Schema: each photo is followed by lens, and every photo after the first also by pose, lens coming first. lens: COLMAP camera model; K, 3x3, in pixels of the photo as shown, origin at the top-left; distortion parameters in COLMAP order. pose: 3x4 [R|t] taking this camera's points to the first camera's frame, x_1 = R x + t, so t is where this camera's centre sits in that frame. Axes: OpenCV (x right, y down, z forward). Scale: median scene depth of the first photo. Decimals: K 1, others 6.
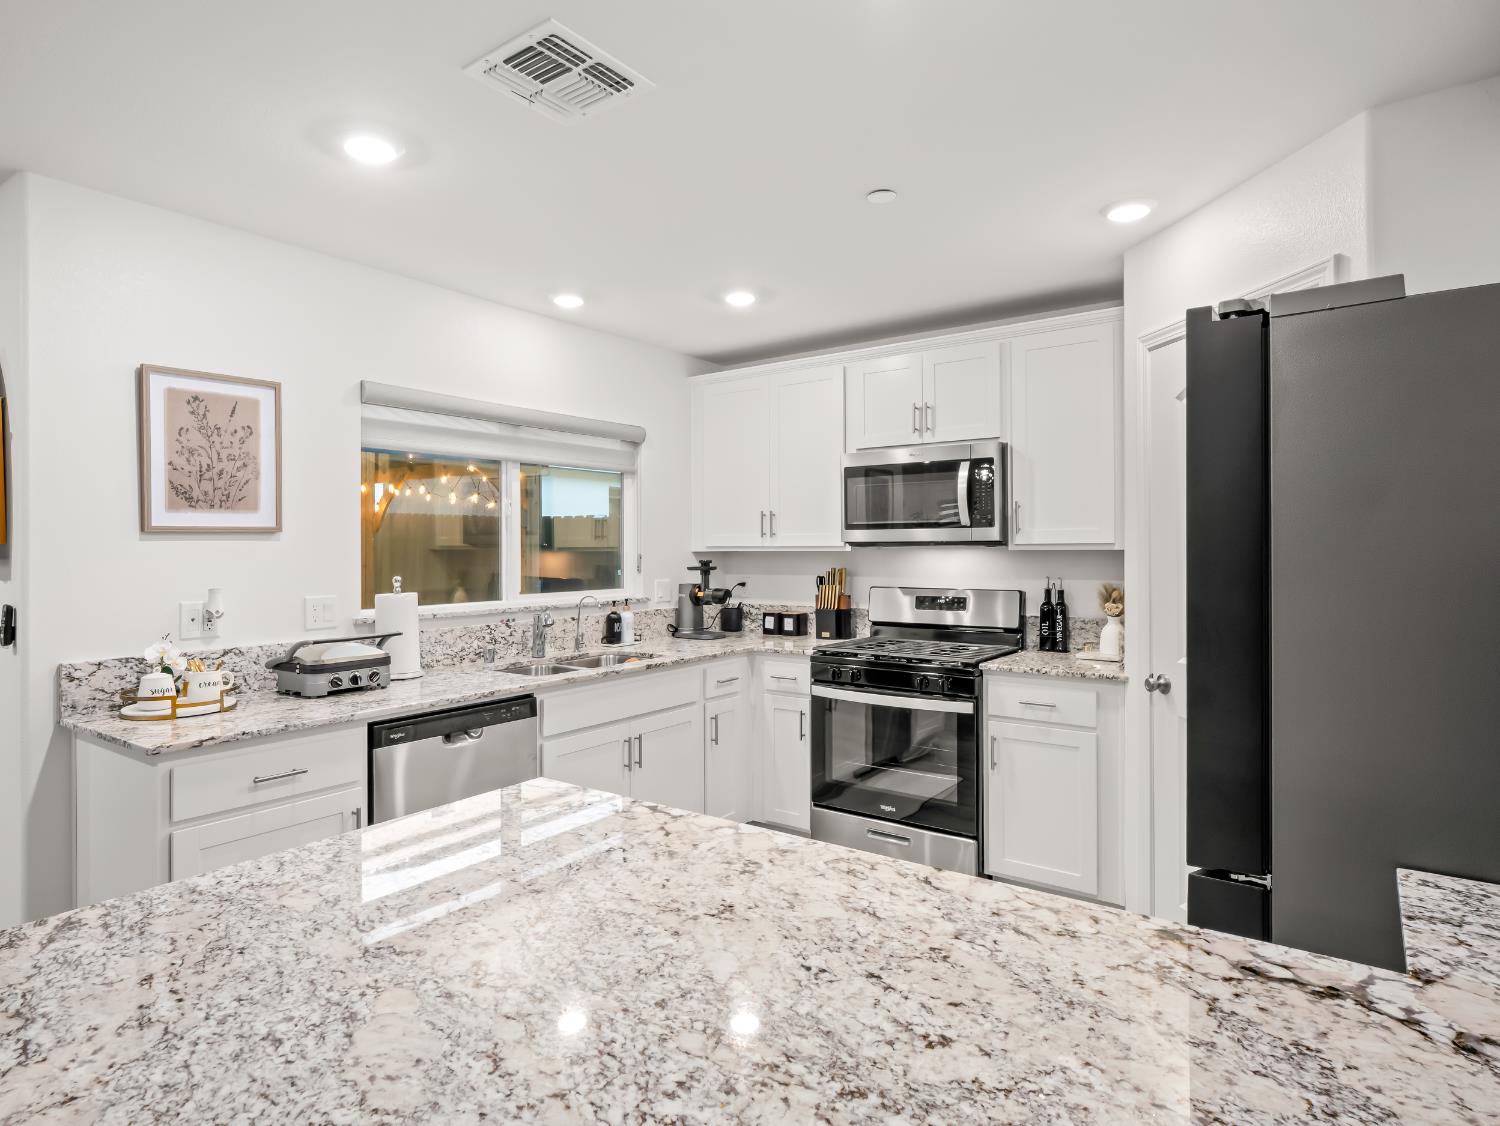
lens RADIAL K [[844.4, 0, 745.8], [0, 844.4, 549.7], [0, 0, 1]] dist [0.000620, -0.000090]
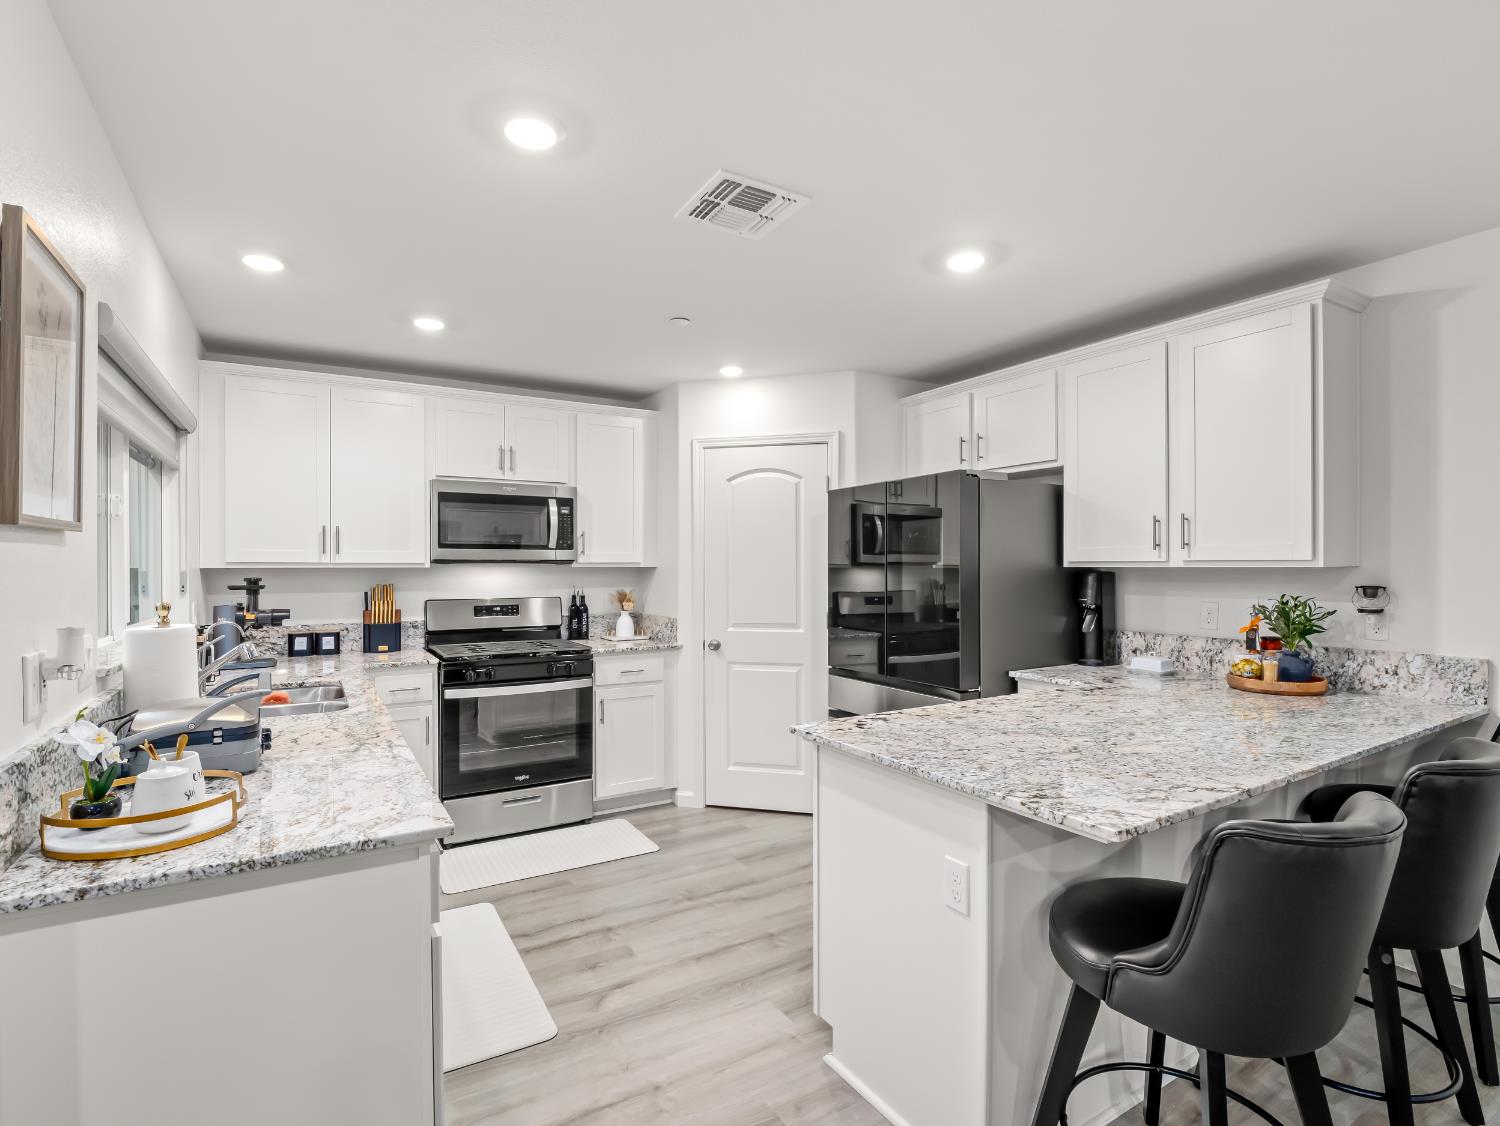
lens RADIAL K [[730.2, 0, 745.5], [0, 730.2, 574.9], [0, 0, 1]] dist [-0.015560, -0.000908]
pose [[0.390214, -0.005693, 0.920707, -0.651055], [0.000570, 0.999982, 0.005942, 0.006201], [-0.920724, -0.001793, 0.390210, 0.280418]]
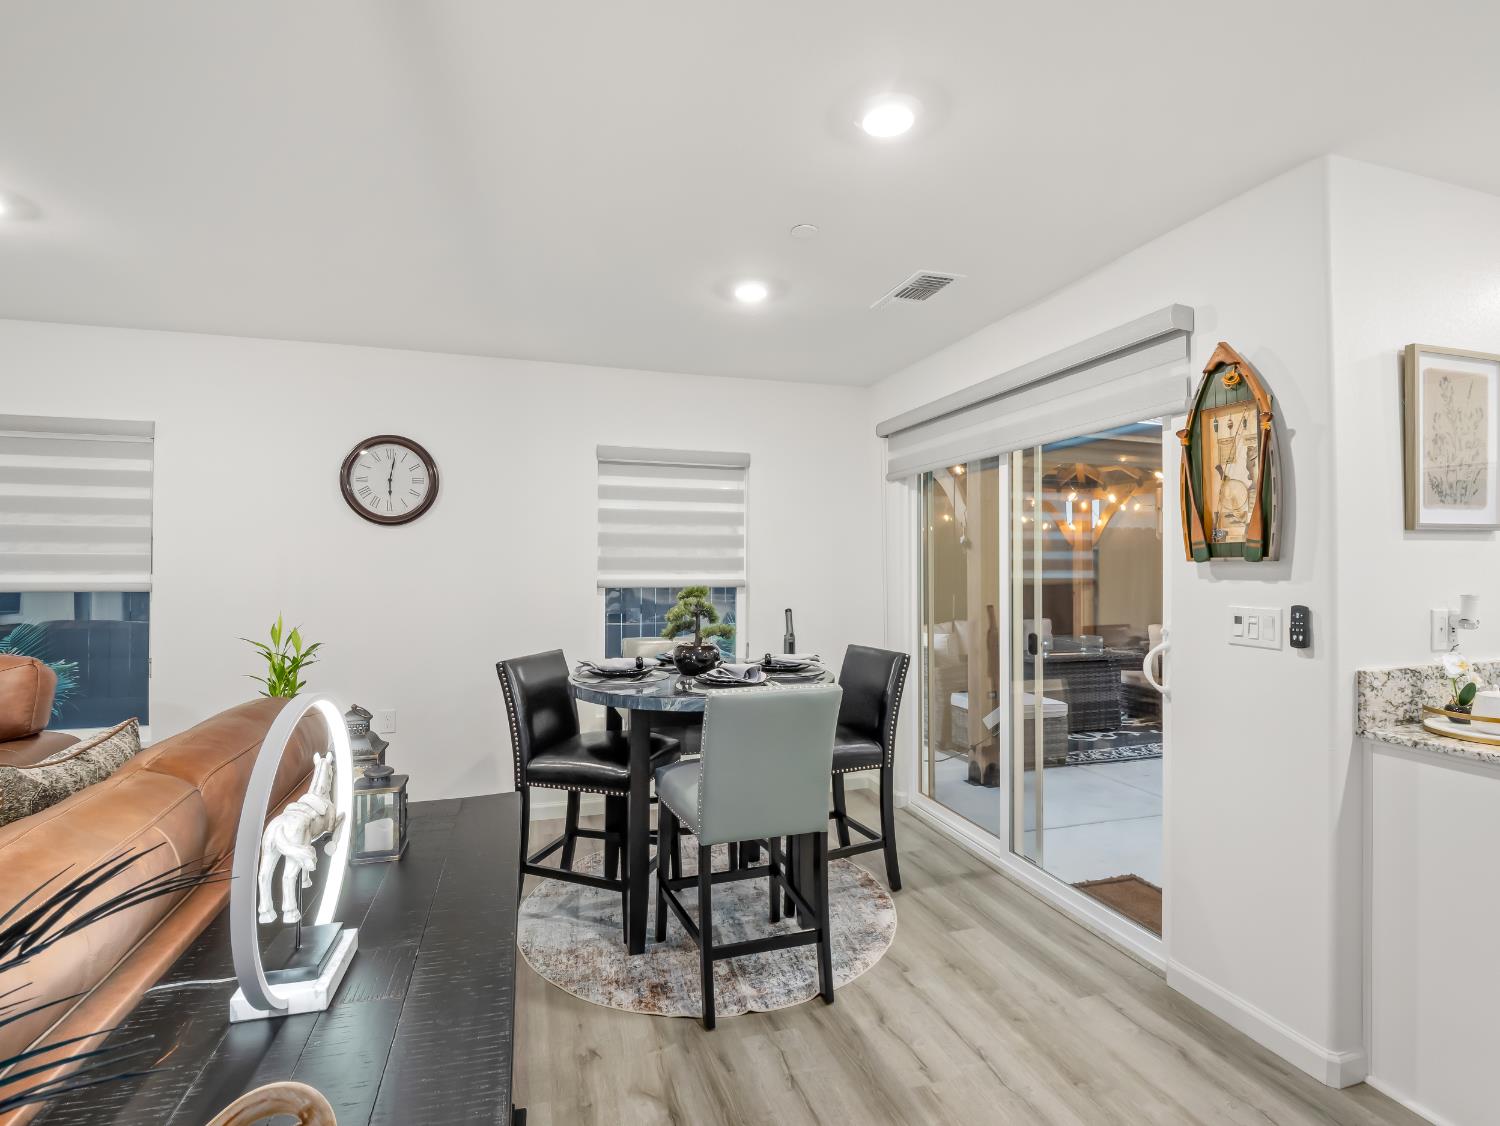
lens RADIAL K [[730.0, 0, 749.6], [0, 730.0, 551.2], [0, 0, 1]] dist [-0.001457, -0.000790]
pose [[0.802849, -0.004012, -0.596168, -0.562704], [-0.007369, 0.999834, -0.016652, 0.013734], [0.596136, 0.017762, 0.802687, -0.033080]]
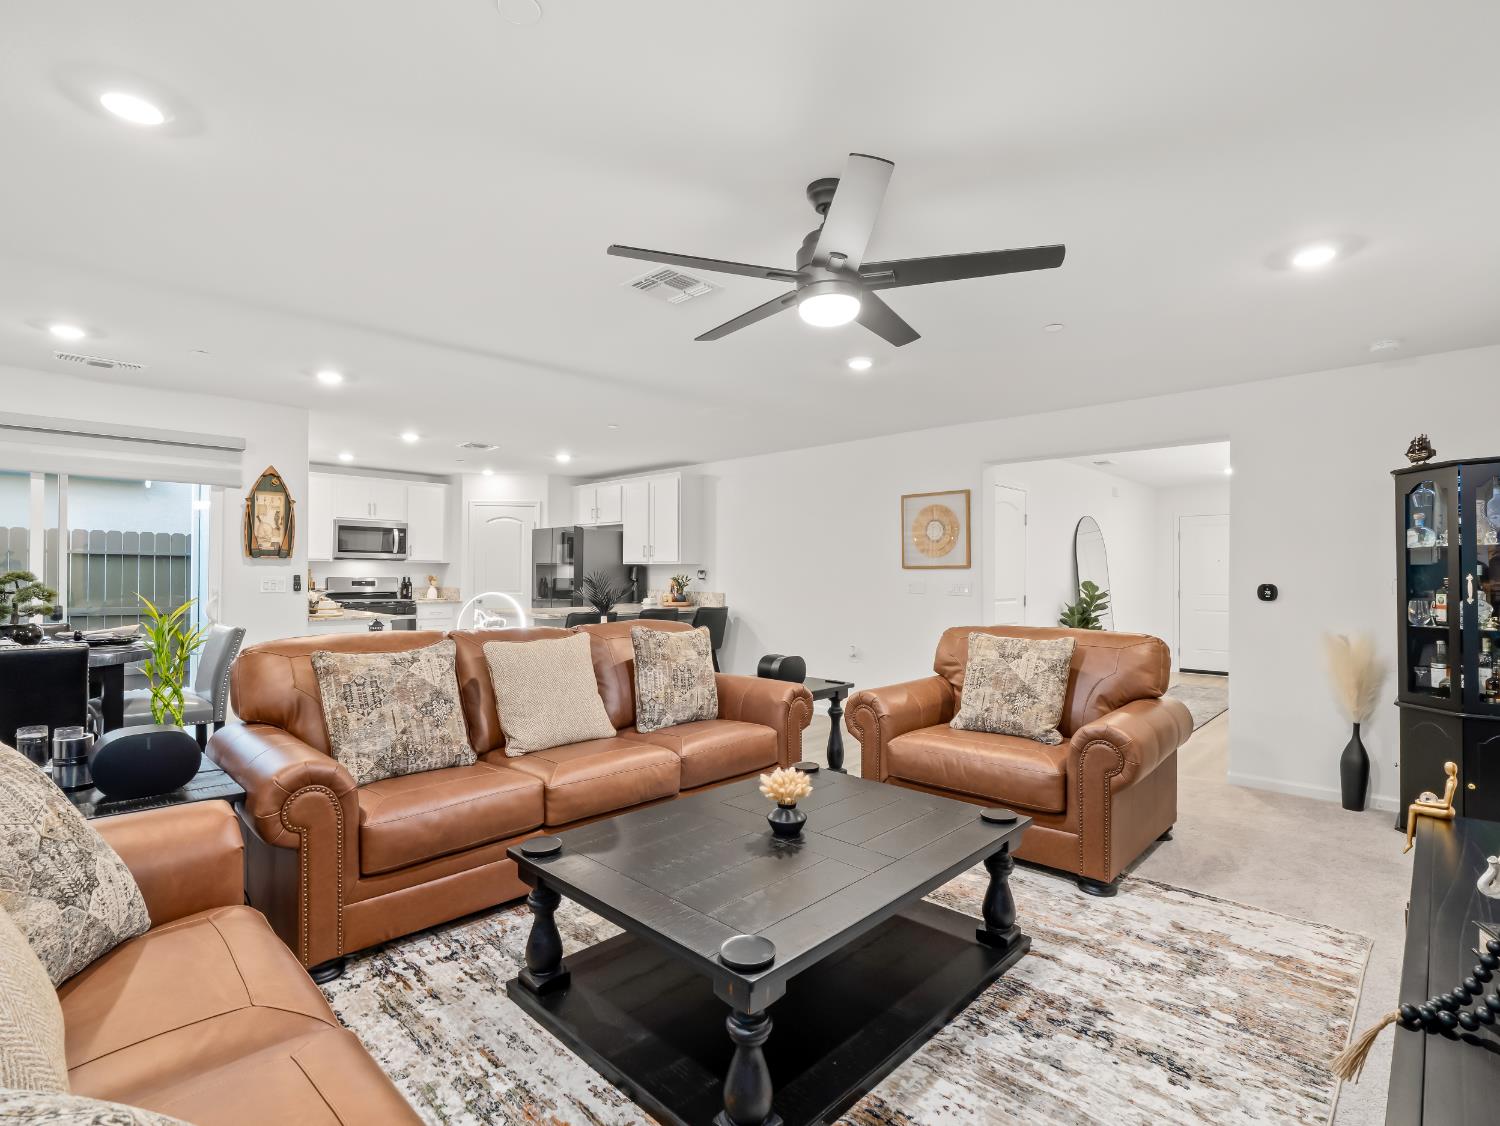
lens RADIAL K [[723.7, 0, 750.0], [0, 723.7, 563.0], [0, 0, 1]] dist [-0.016182, -0.000880]
pose [[0.144064, 0.019832, 0.989370, -1.809770], [-0.007213, 0.999794, -0.018991, 0.038327], [-0.989542, -0.004400, 0.144177, -0.437033]]
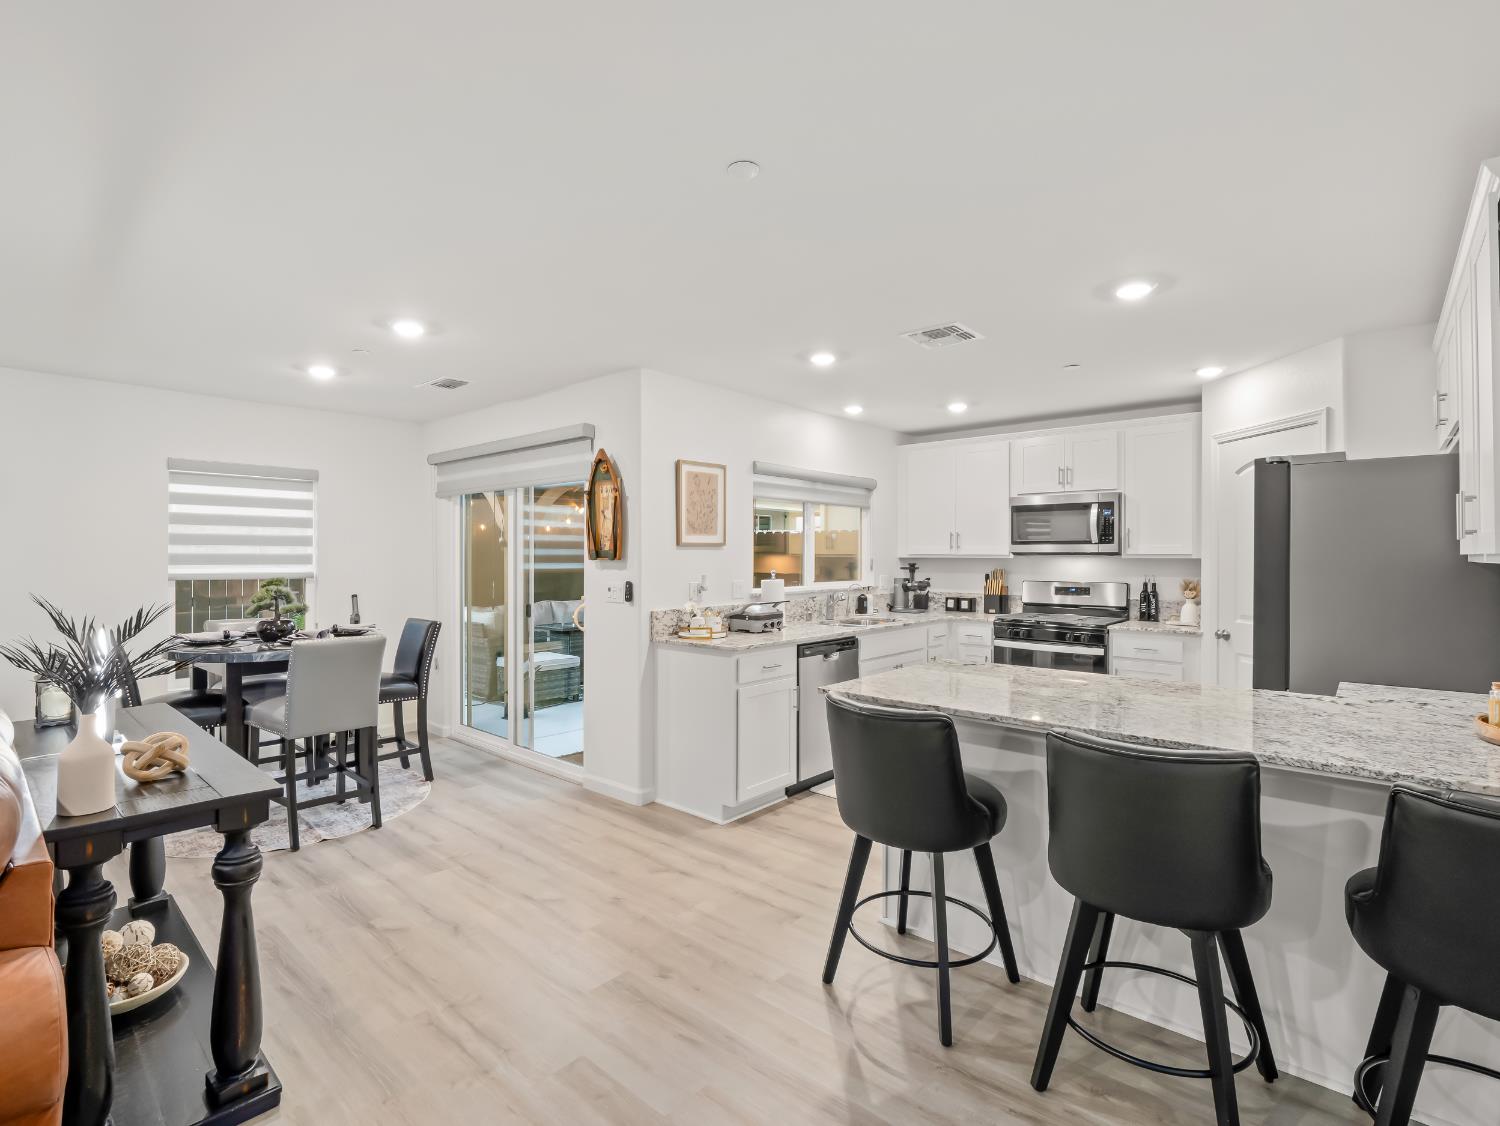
lens RADIAL K [[724.4, 0, 748.4], [0, 724.4, 554.6], [0, 0, 1]] dist [-0.004710, -0.000815]
pose [[0.995815, 0.006971, -0.091124, -0.275416], [-0.007139, 0.999973, -0.001514, 0.001061], [0.091111, 0.002158, 0.995838, -0.448689]]
